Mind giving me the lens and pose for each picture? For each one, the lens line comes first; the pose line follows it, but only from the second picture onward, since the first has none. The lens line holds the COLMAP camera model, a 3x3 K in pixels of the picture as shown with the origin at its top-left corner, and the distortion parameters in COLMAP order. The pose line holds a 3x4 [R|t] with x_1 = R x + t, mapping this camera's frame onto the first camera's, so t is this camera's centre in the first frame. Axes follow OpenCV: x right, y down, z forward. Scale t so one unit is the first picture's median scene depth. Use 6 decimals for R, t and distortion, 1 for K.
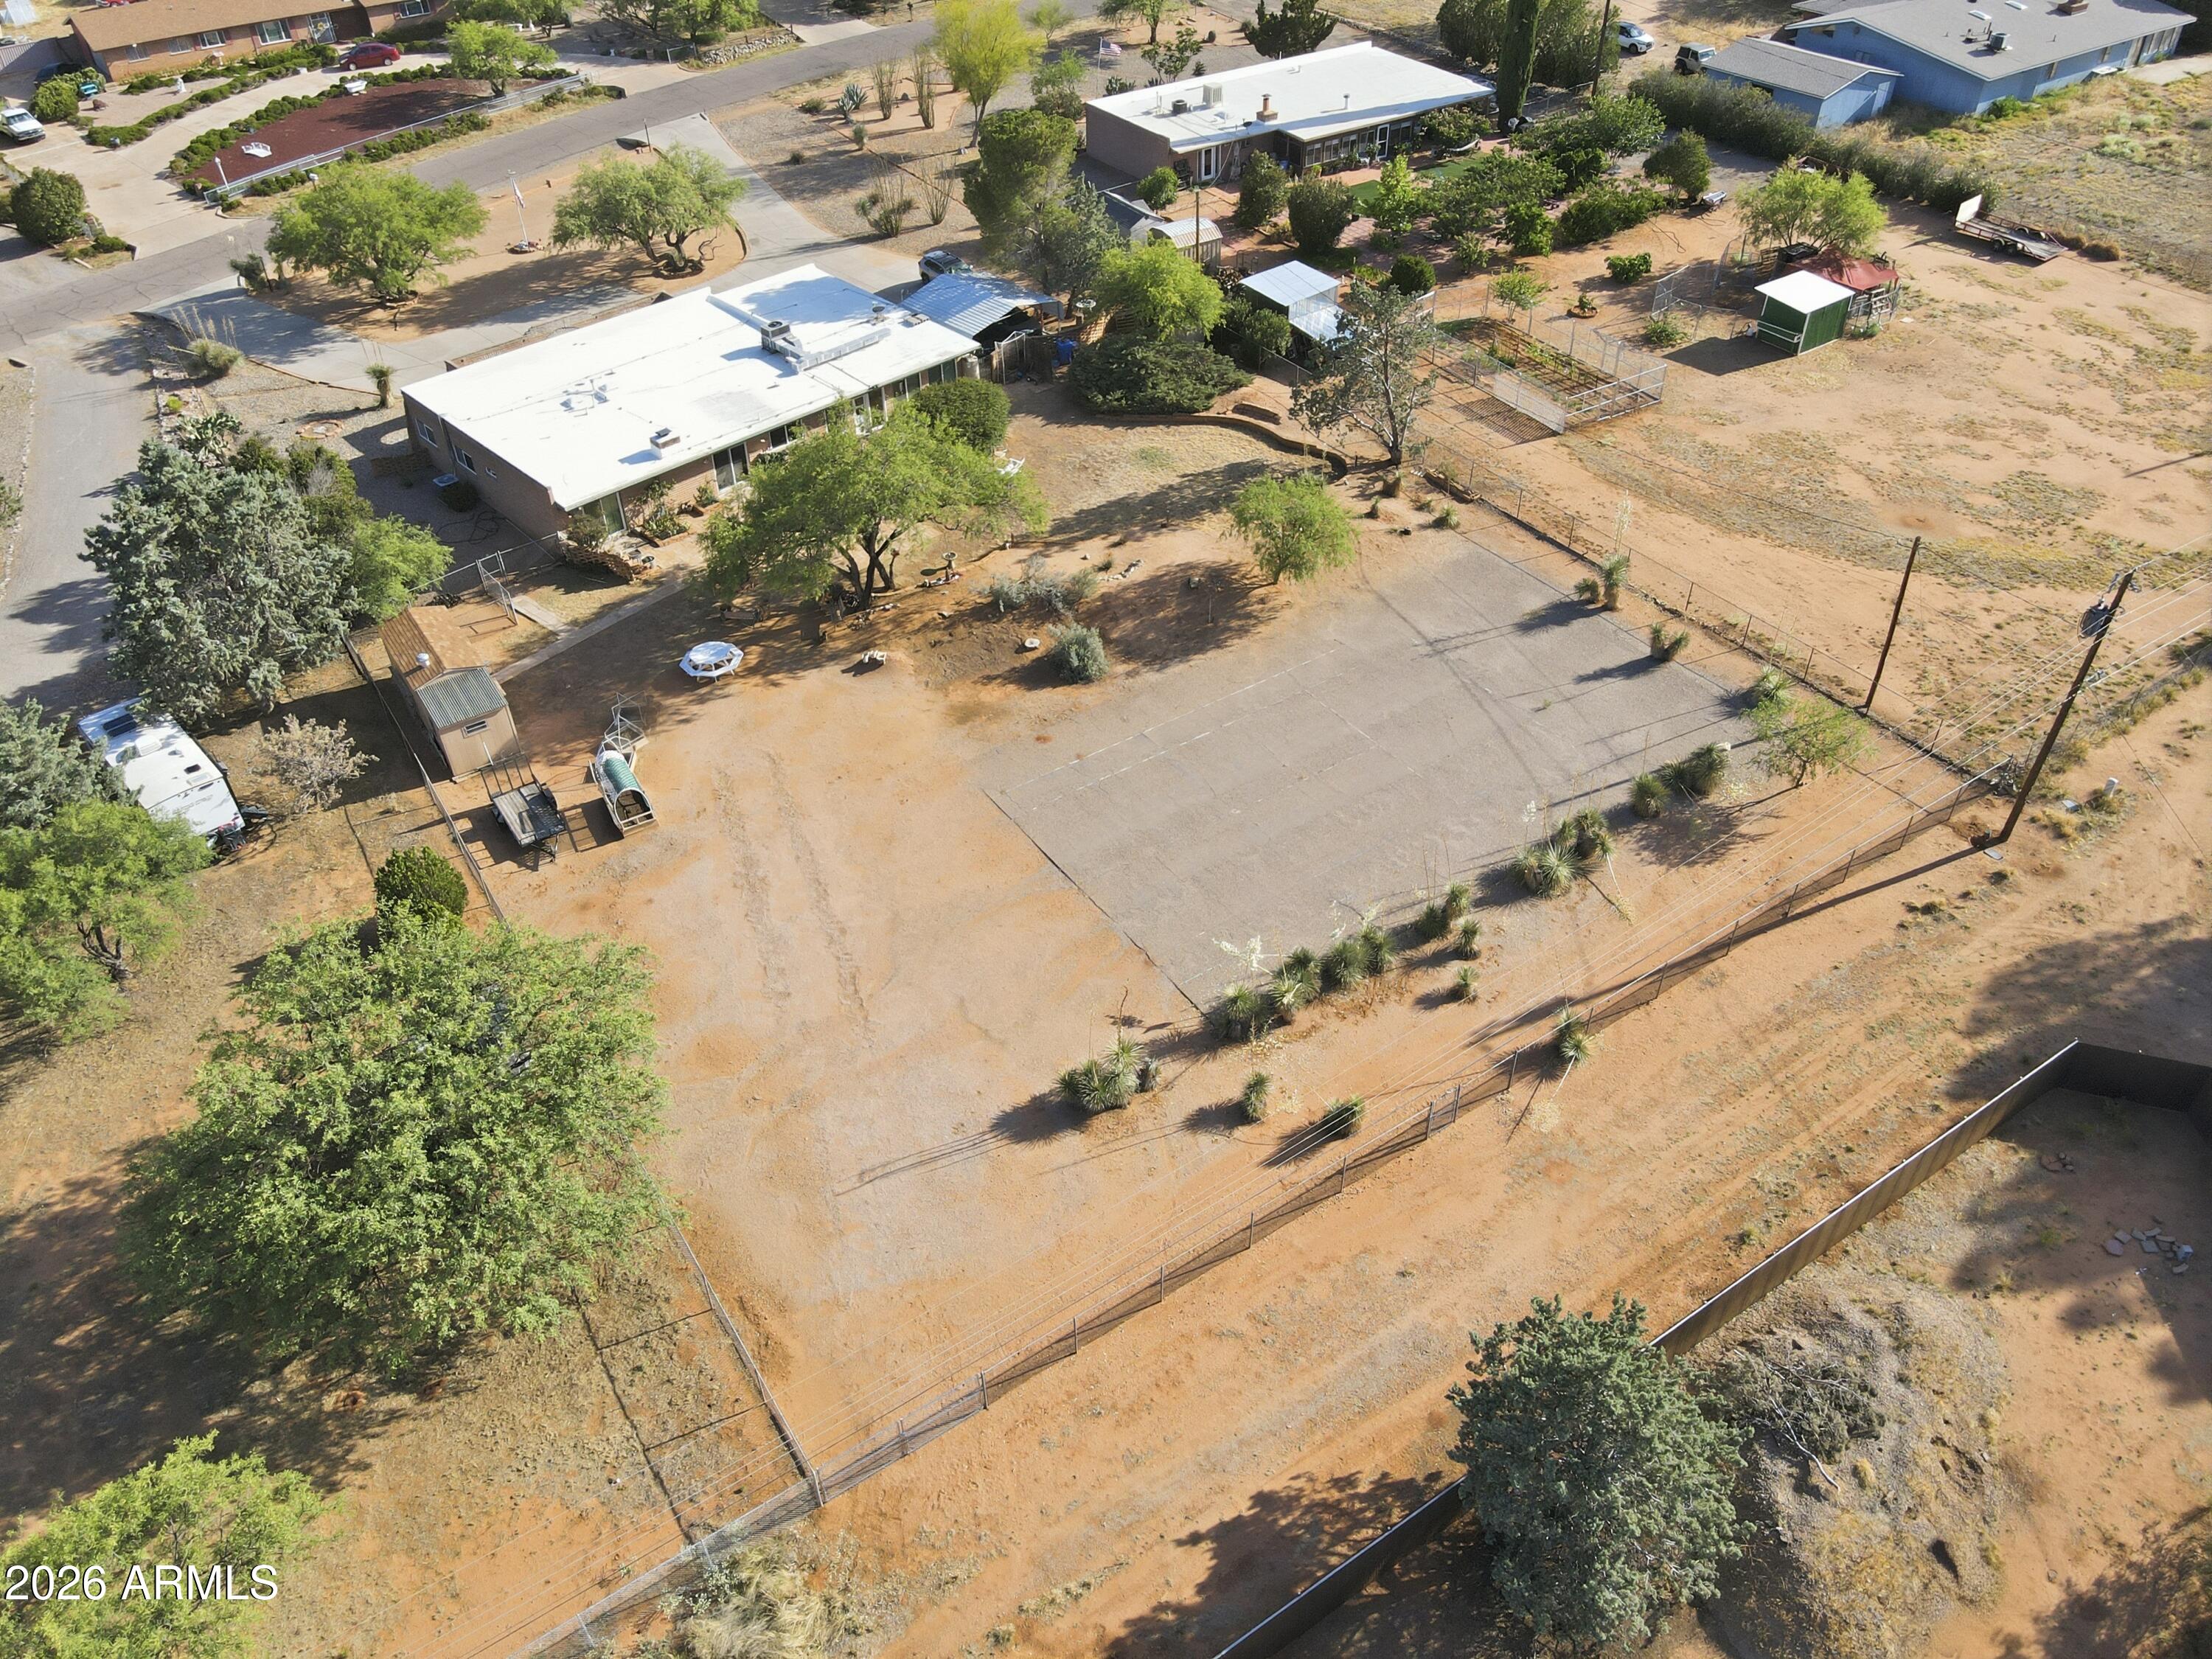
lens RADIAL K [[1619.7, 0, 1103.0], [0, 1619.7, 806.9], [0, 0, 1]] dist [0.014435, 0.010954]
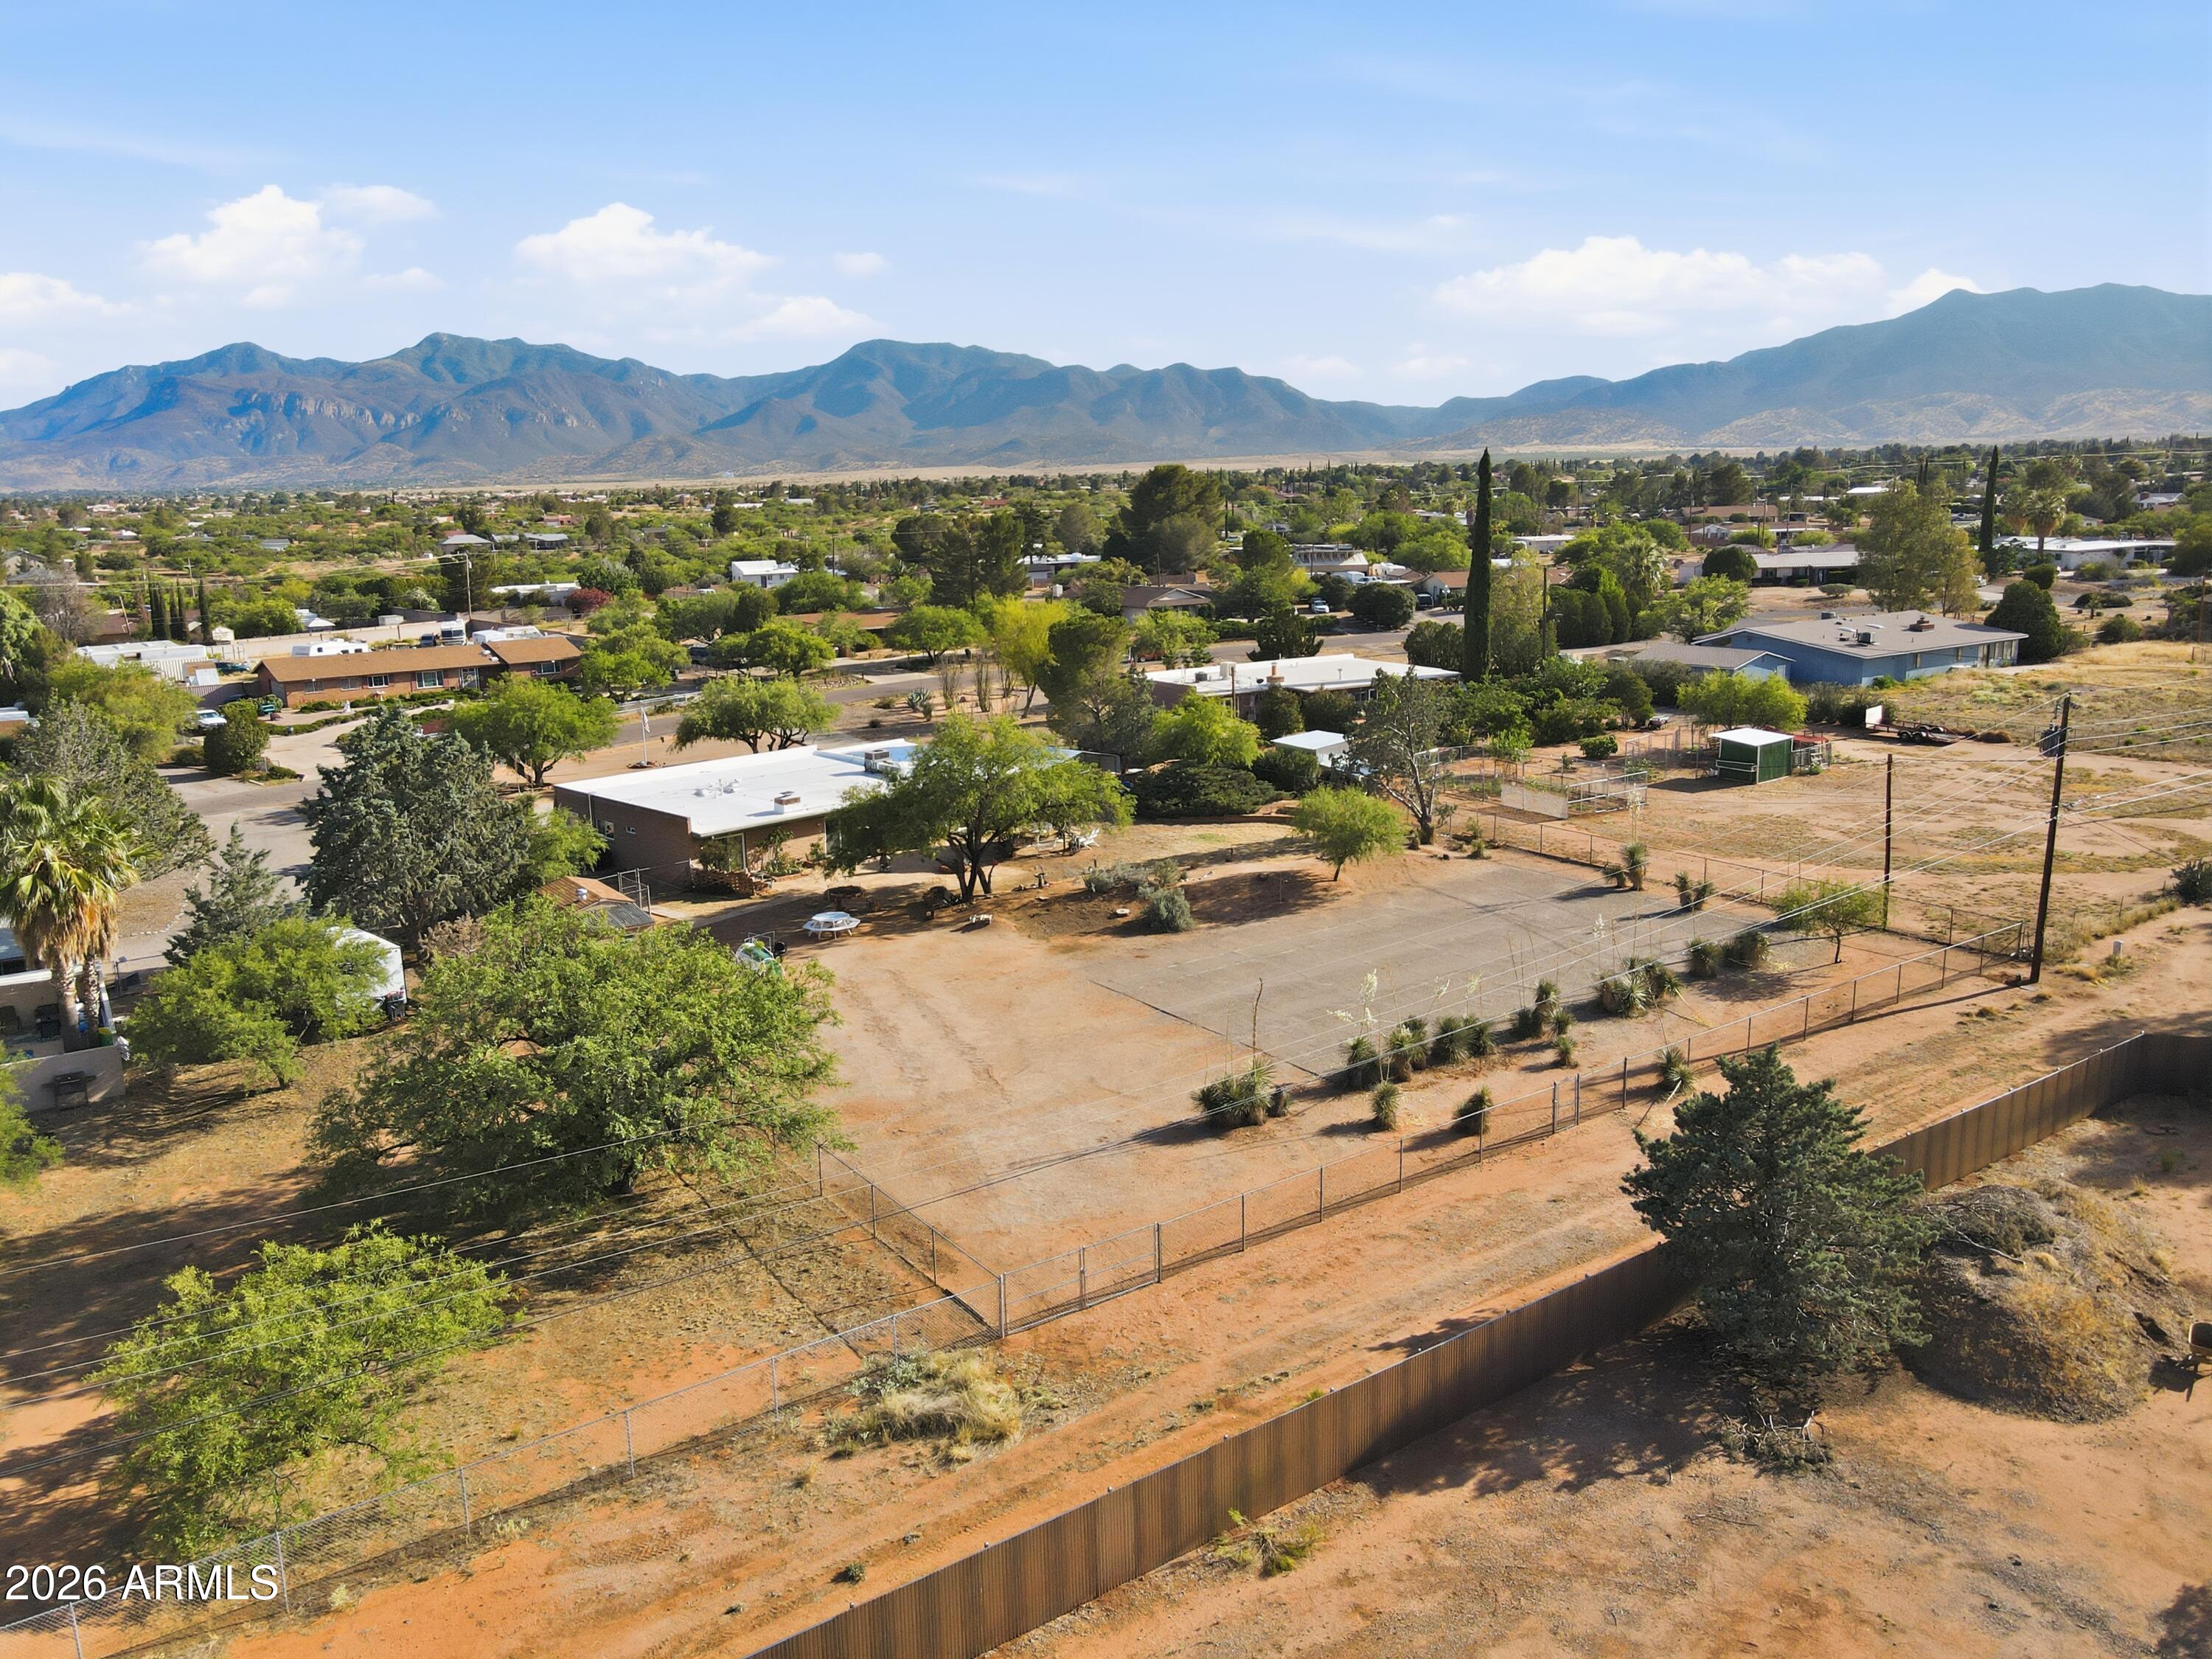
lens RADIAL K [[1619.7, 0, 1103.0], [0, 1619.7, 806.9], [0, 0, 1]] dist [0.014435, 0.010954]
pose [[0.999849, -0.006653, 0.016060, -0.064662], [0.013472, 0.880396, -0.474048, 0.313526], [-0.010985, 0.474192, 0.880353, -0.006524]]
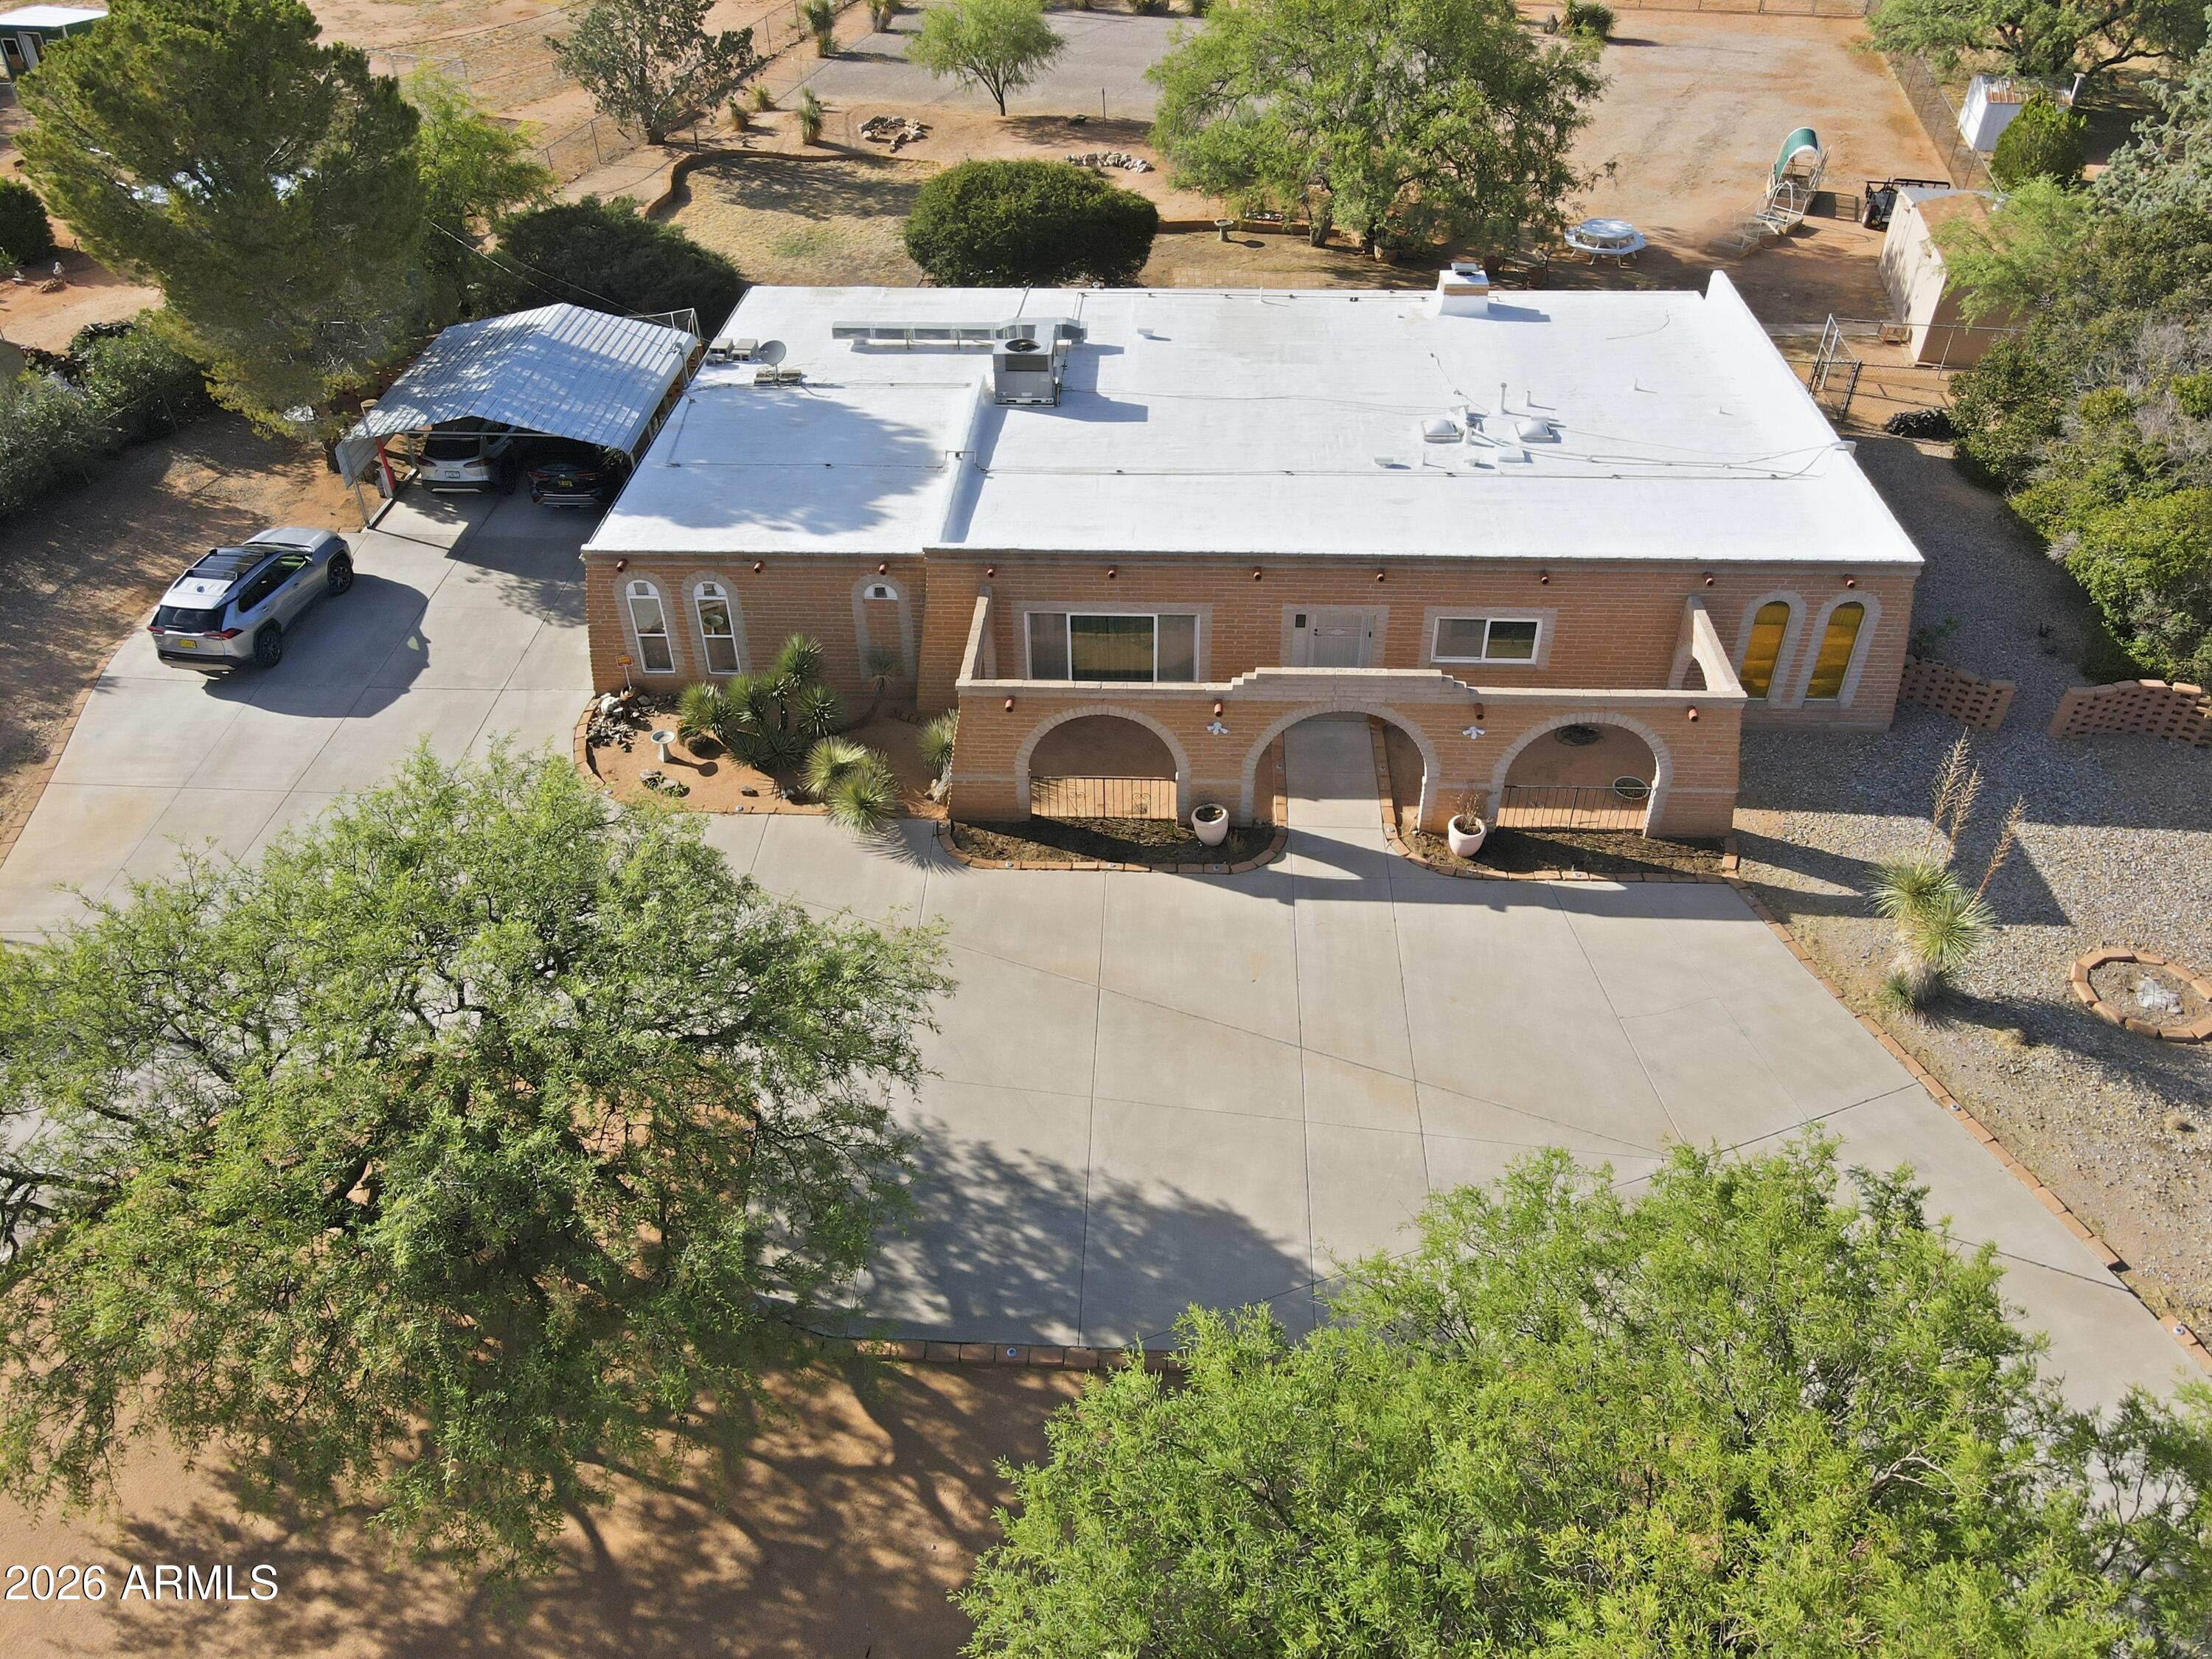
lens RADIAL K [[1619.7, 0, 1103.0], [0, 1619.7, 806.9], [0, 0, 1]] dist [0.014435, 0.010954]
pose [[-0.686987, -0.425278, 0.589226, -0.557487], [0.480315, 0.342720, 0.807366, -0.634887], [-0.545295, 0.837664, -0.031177, 1.189157]]
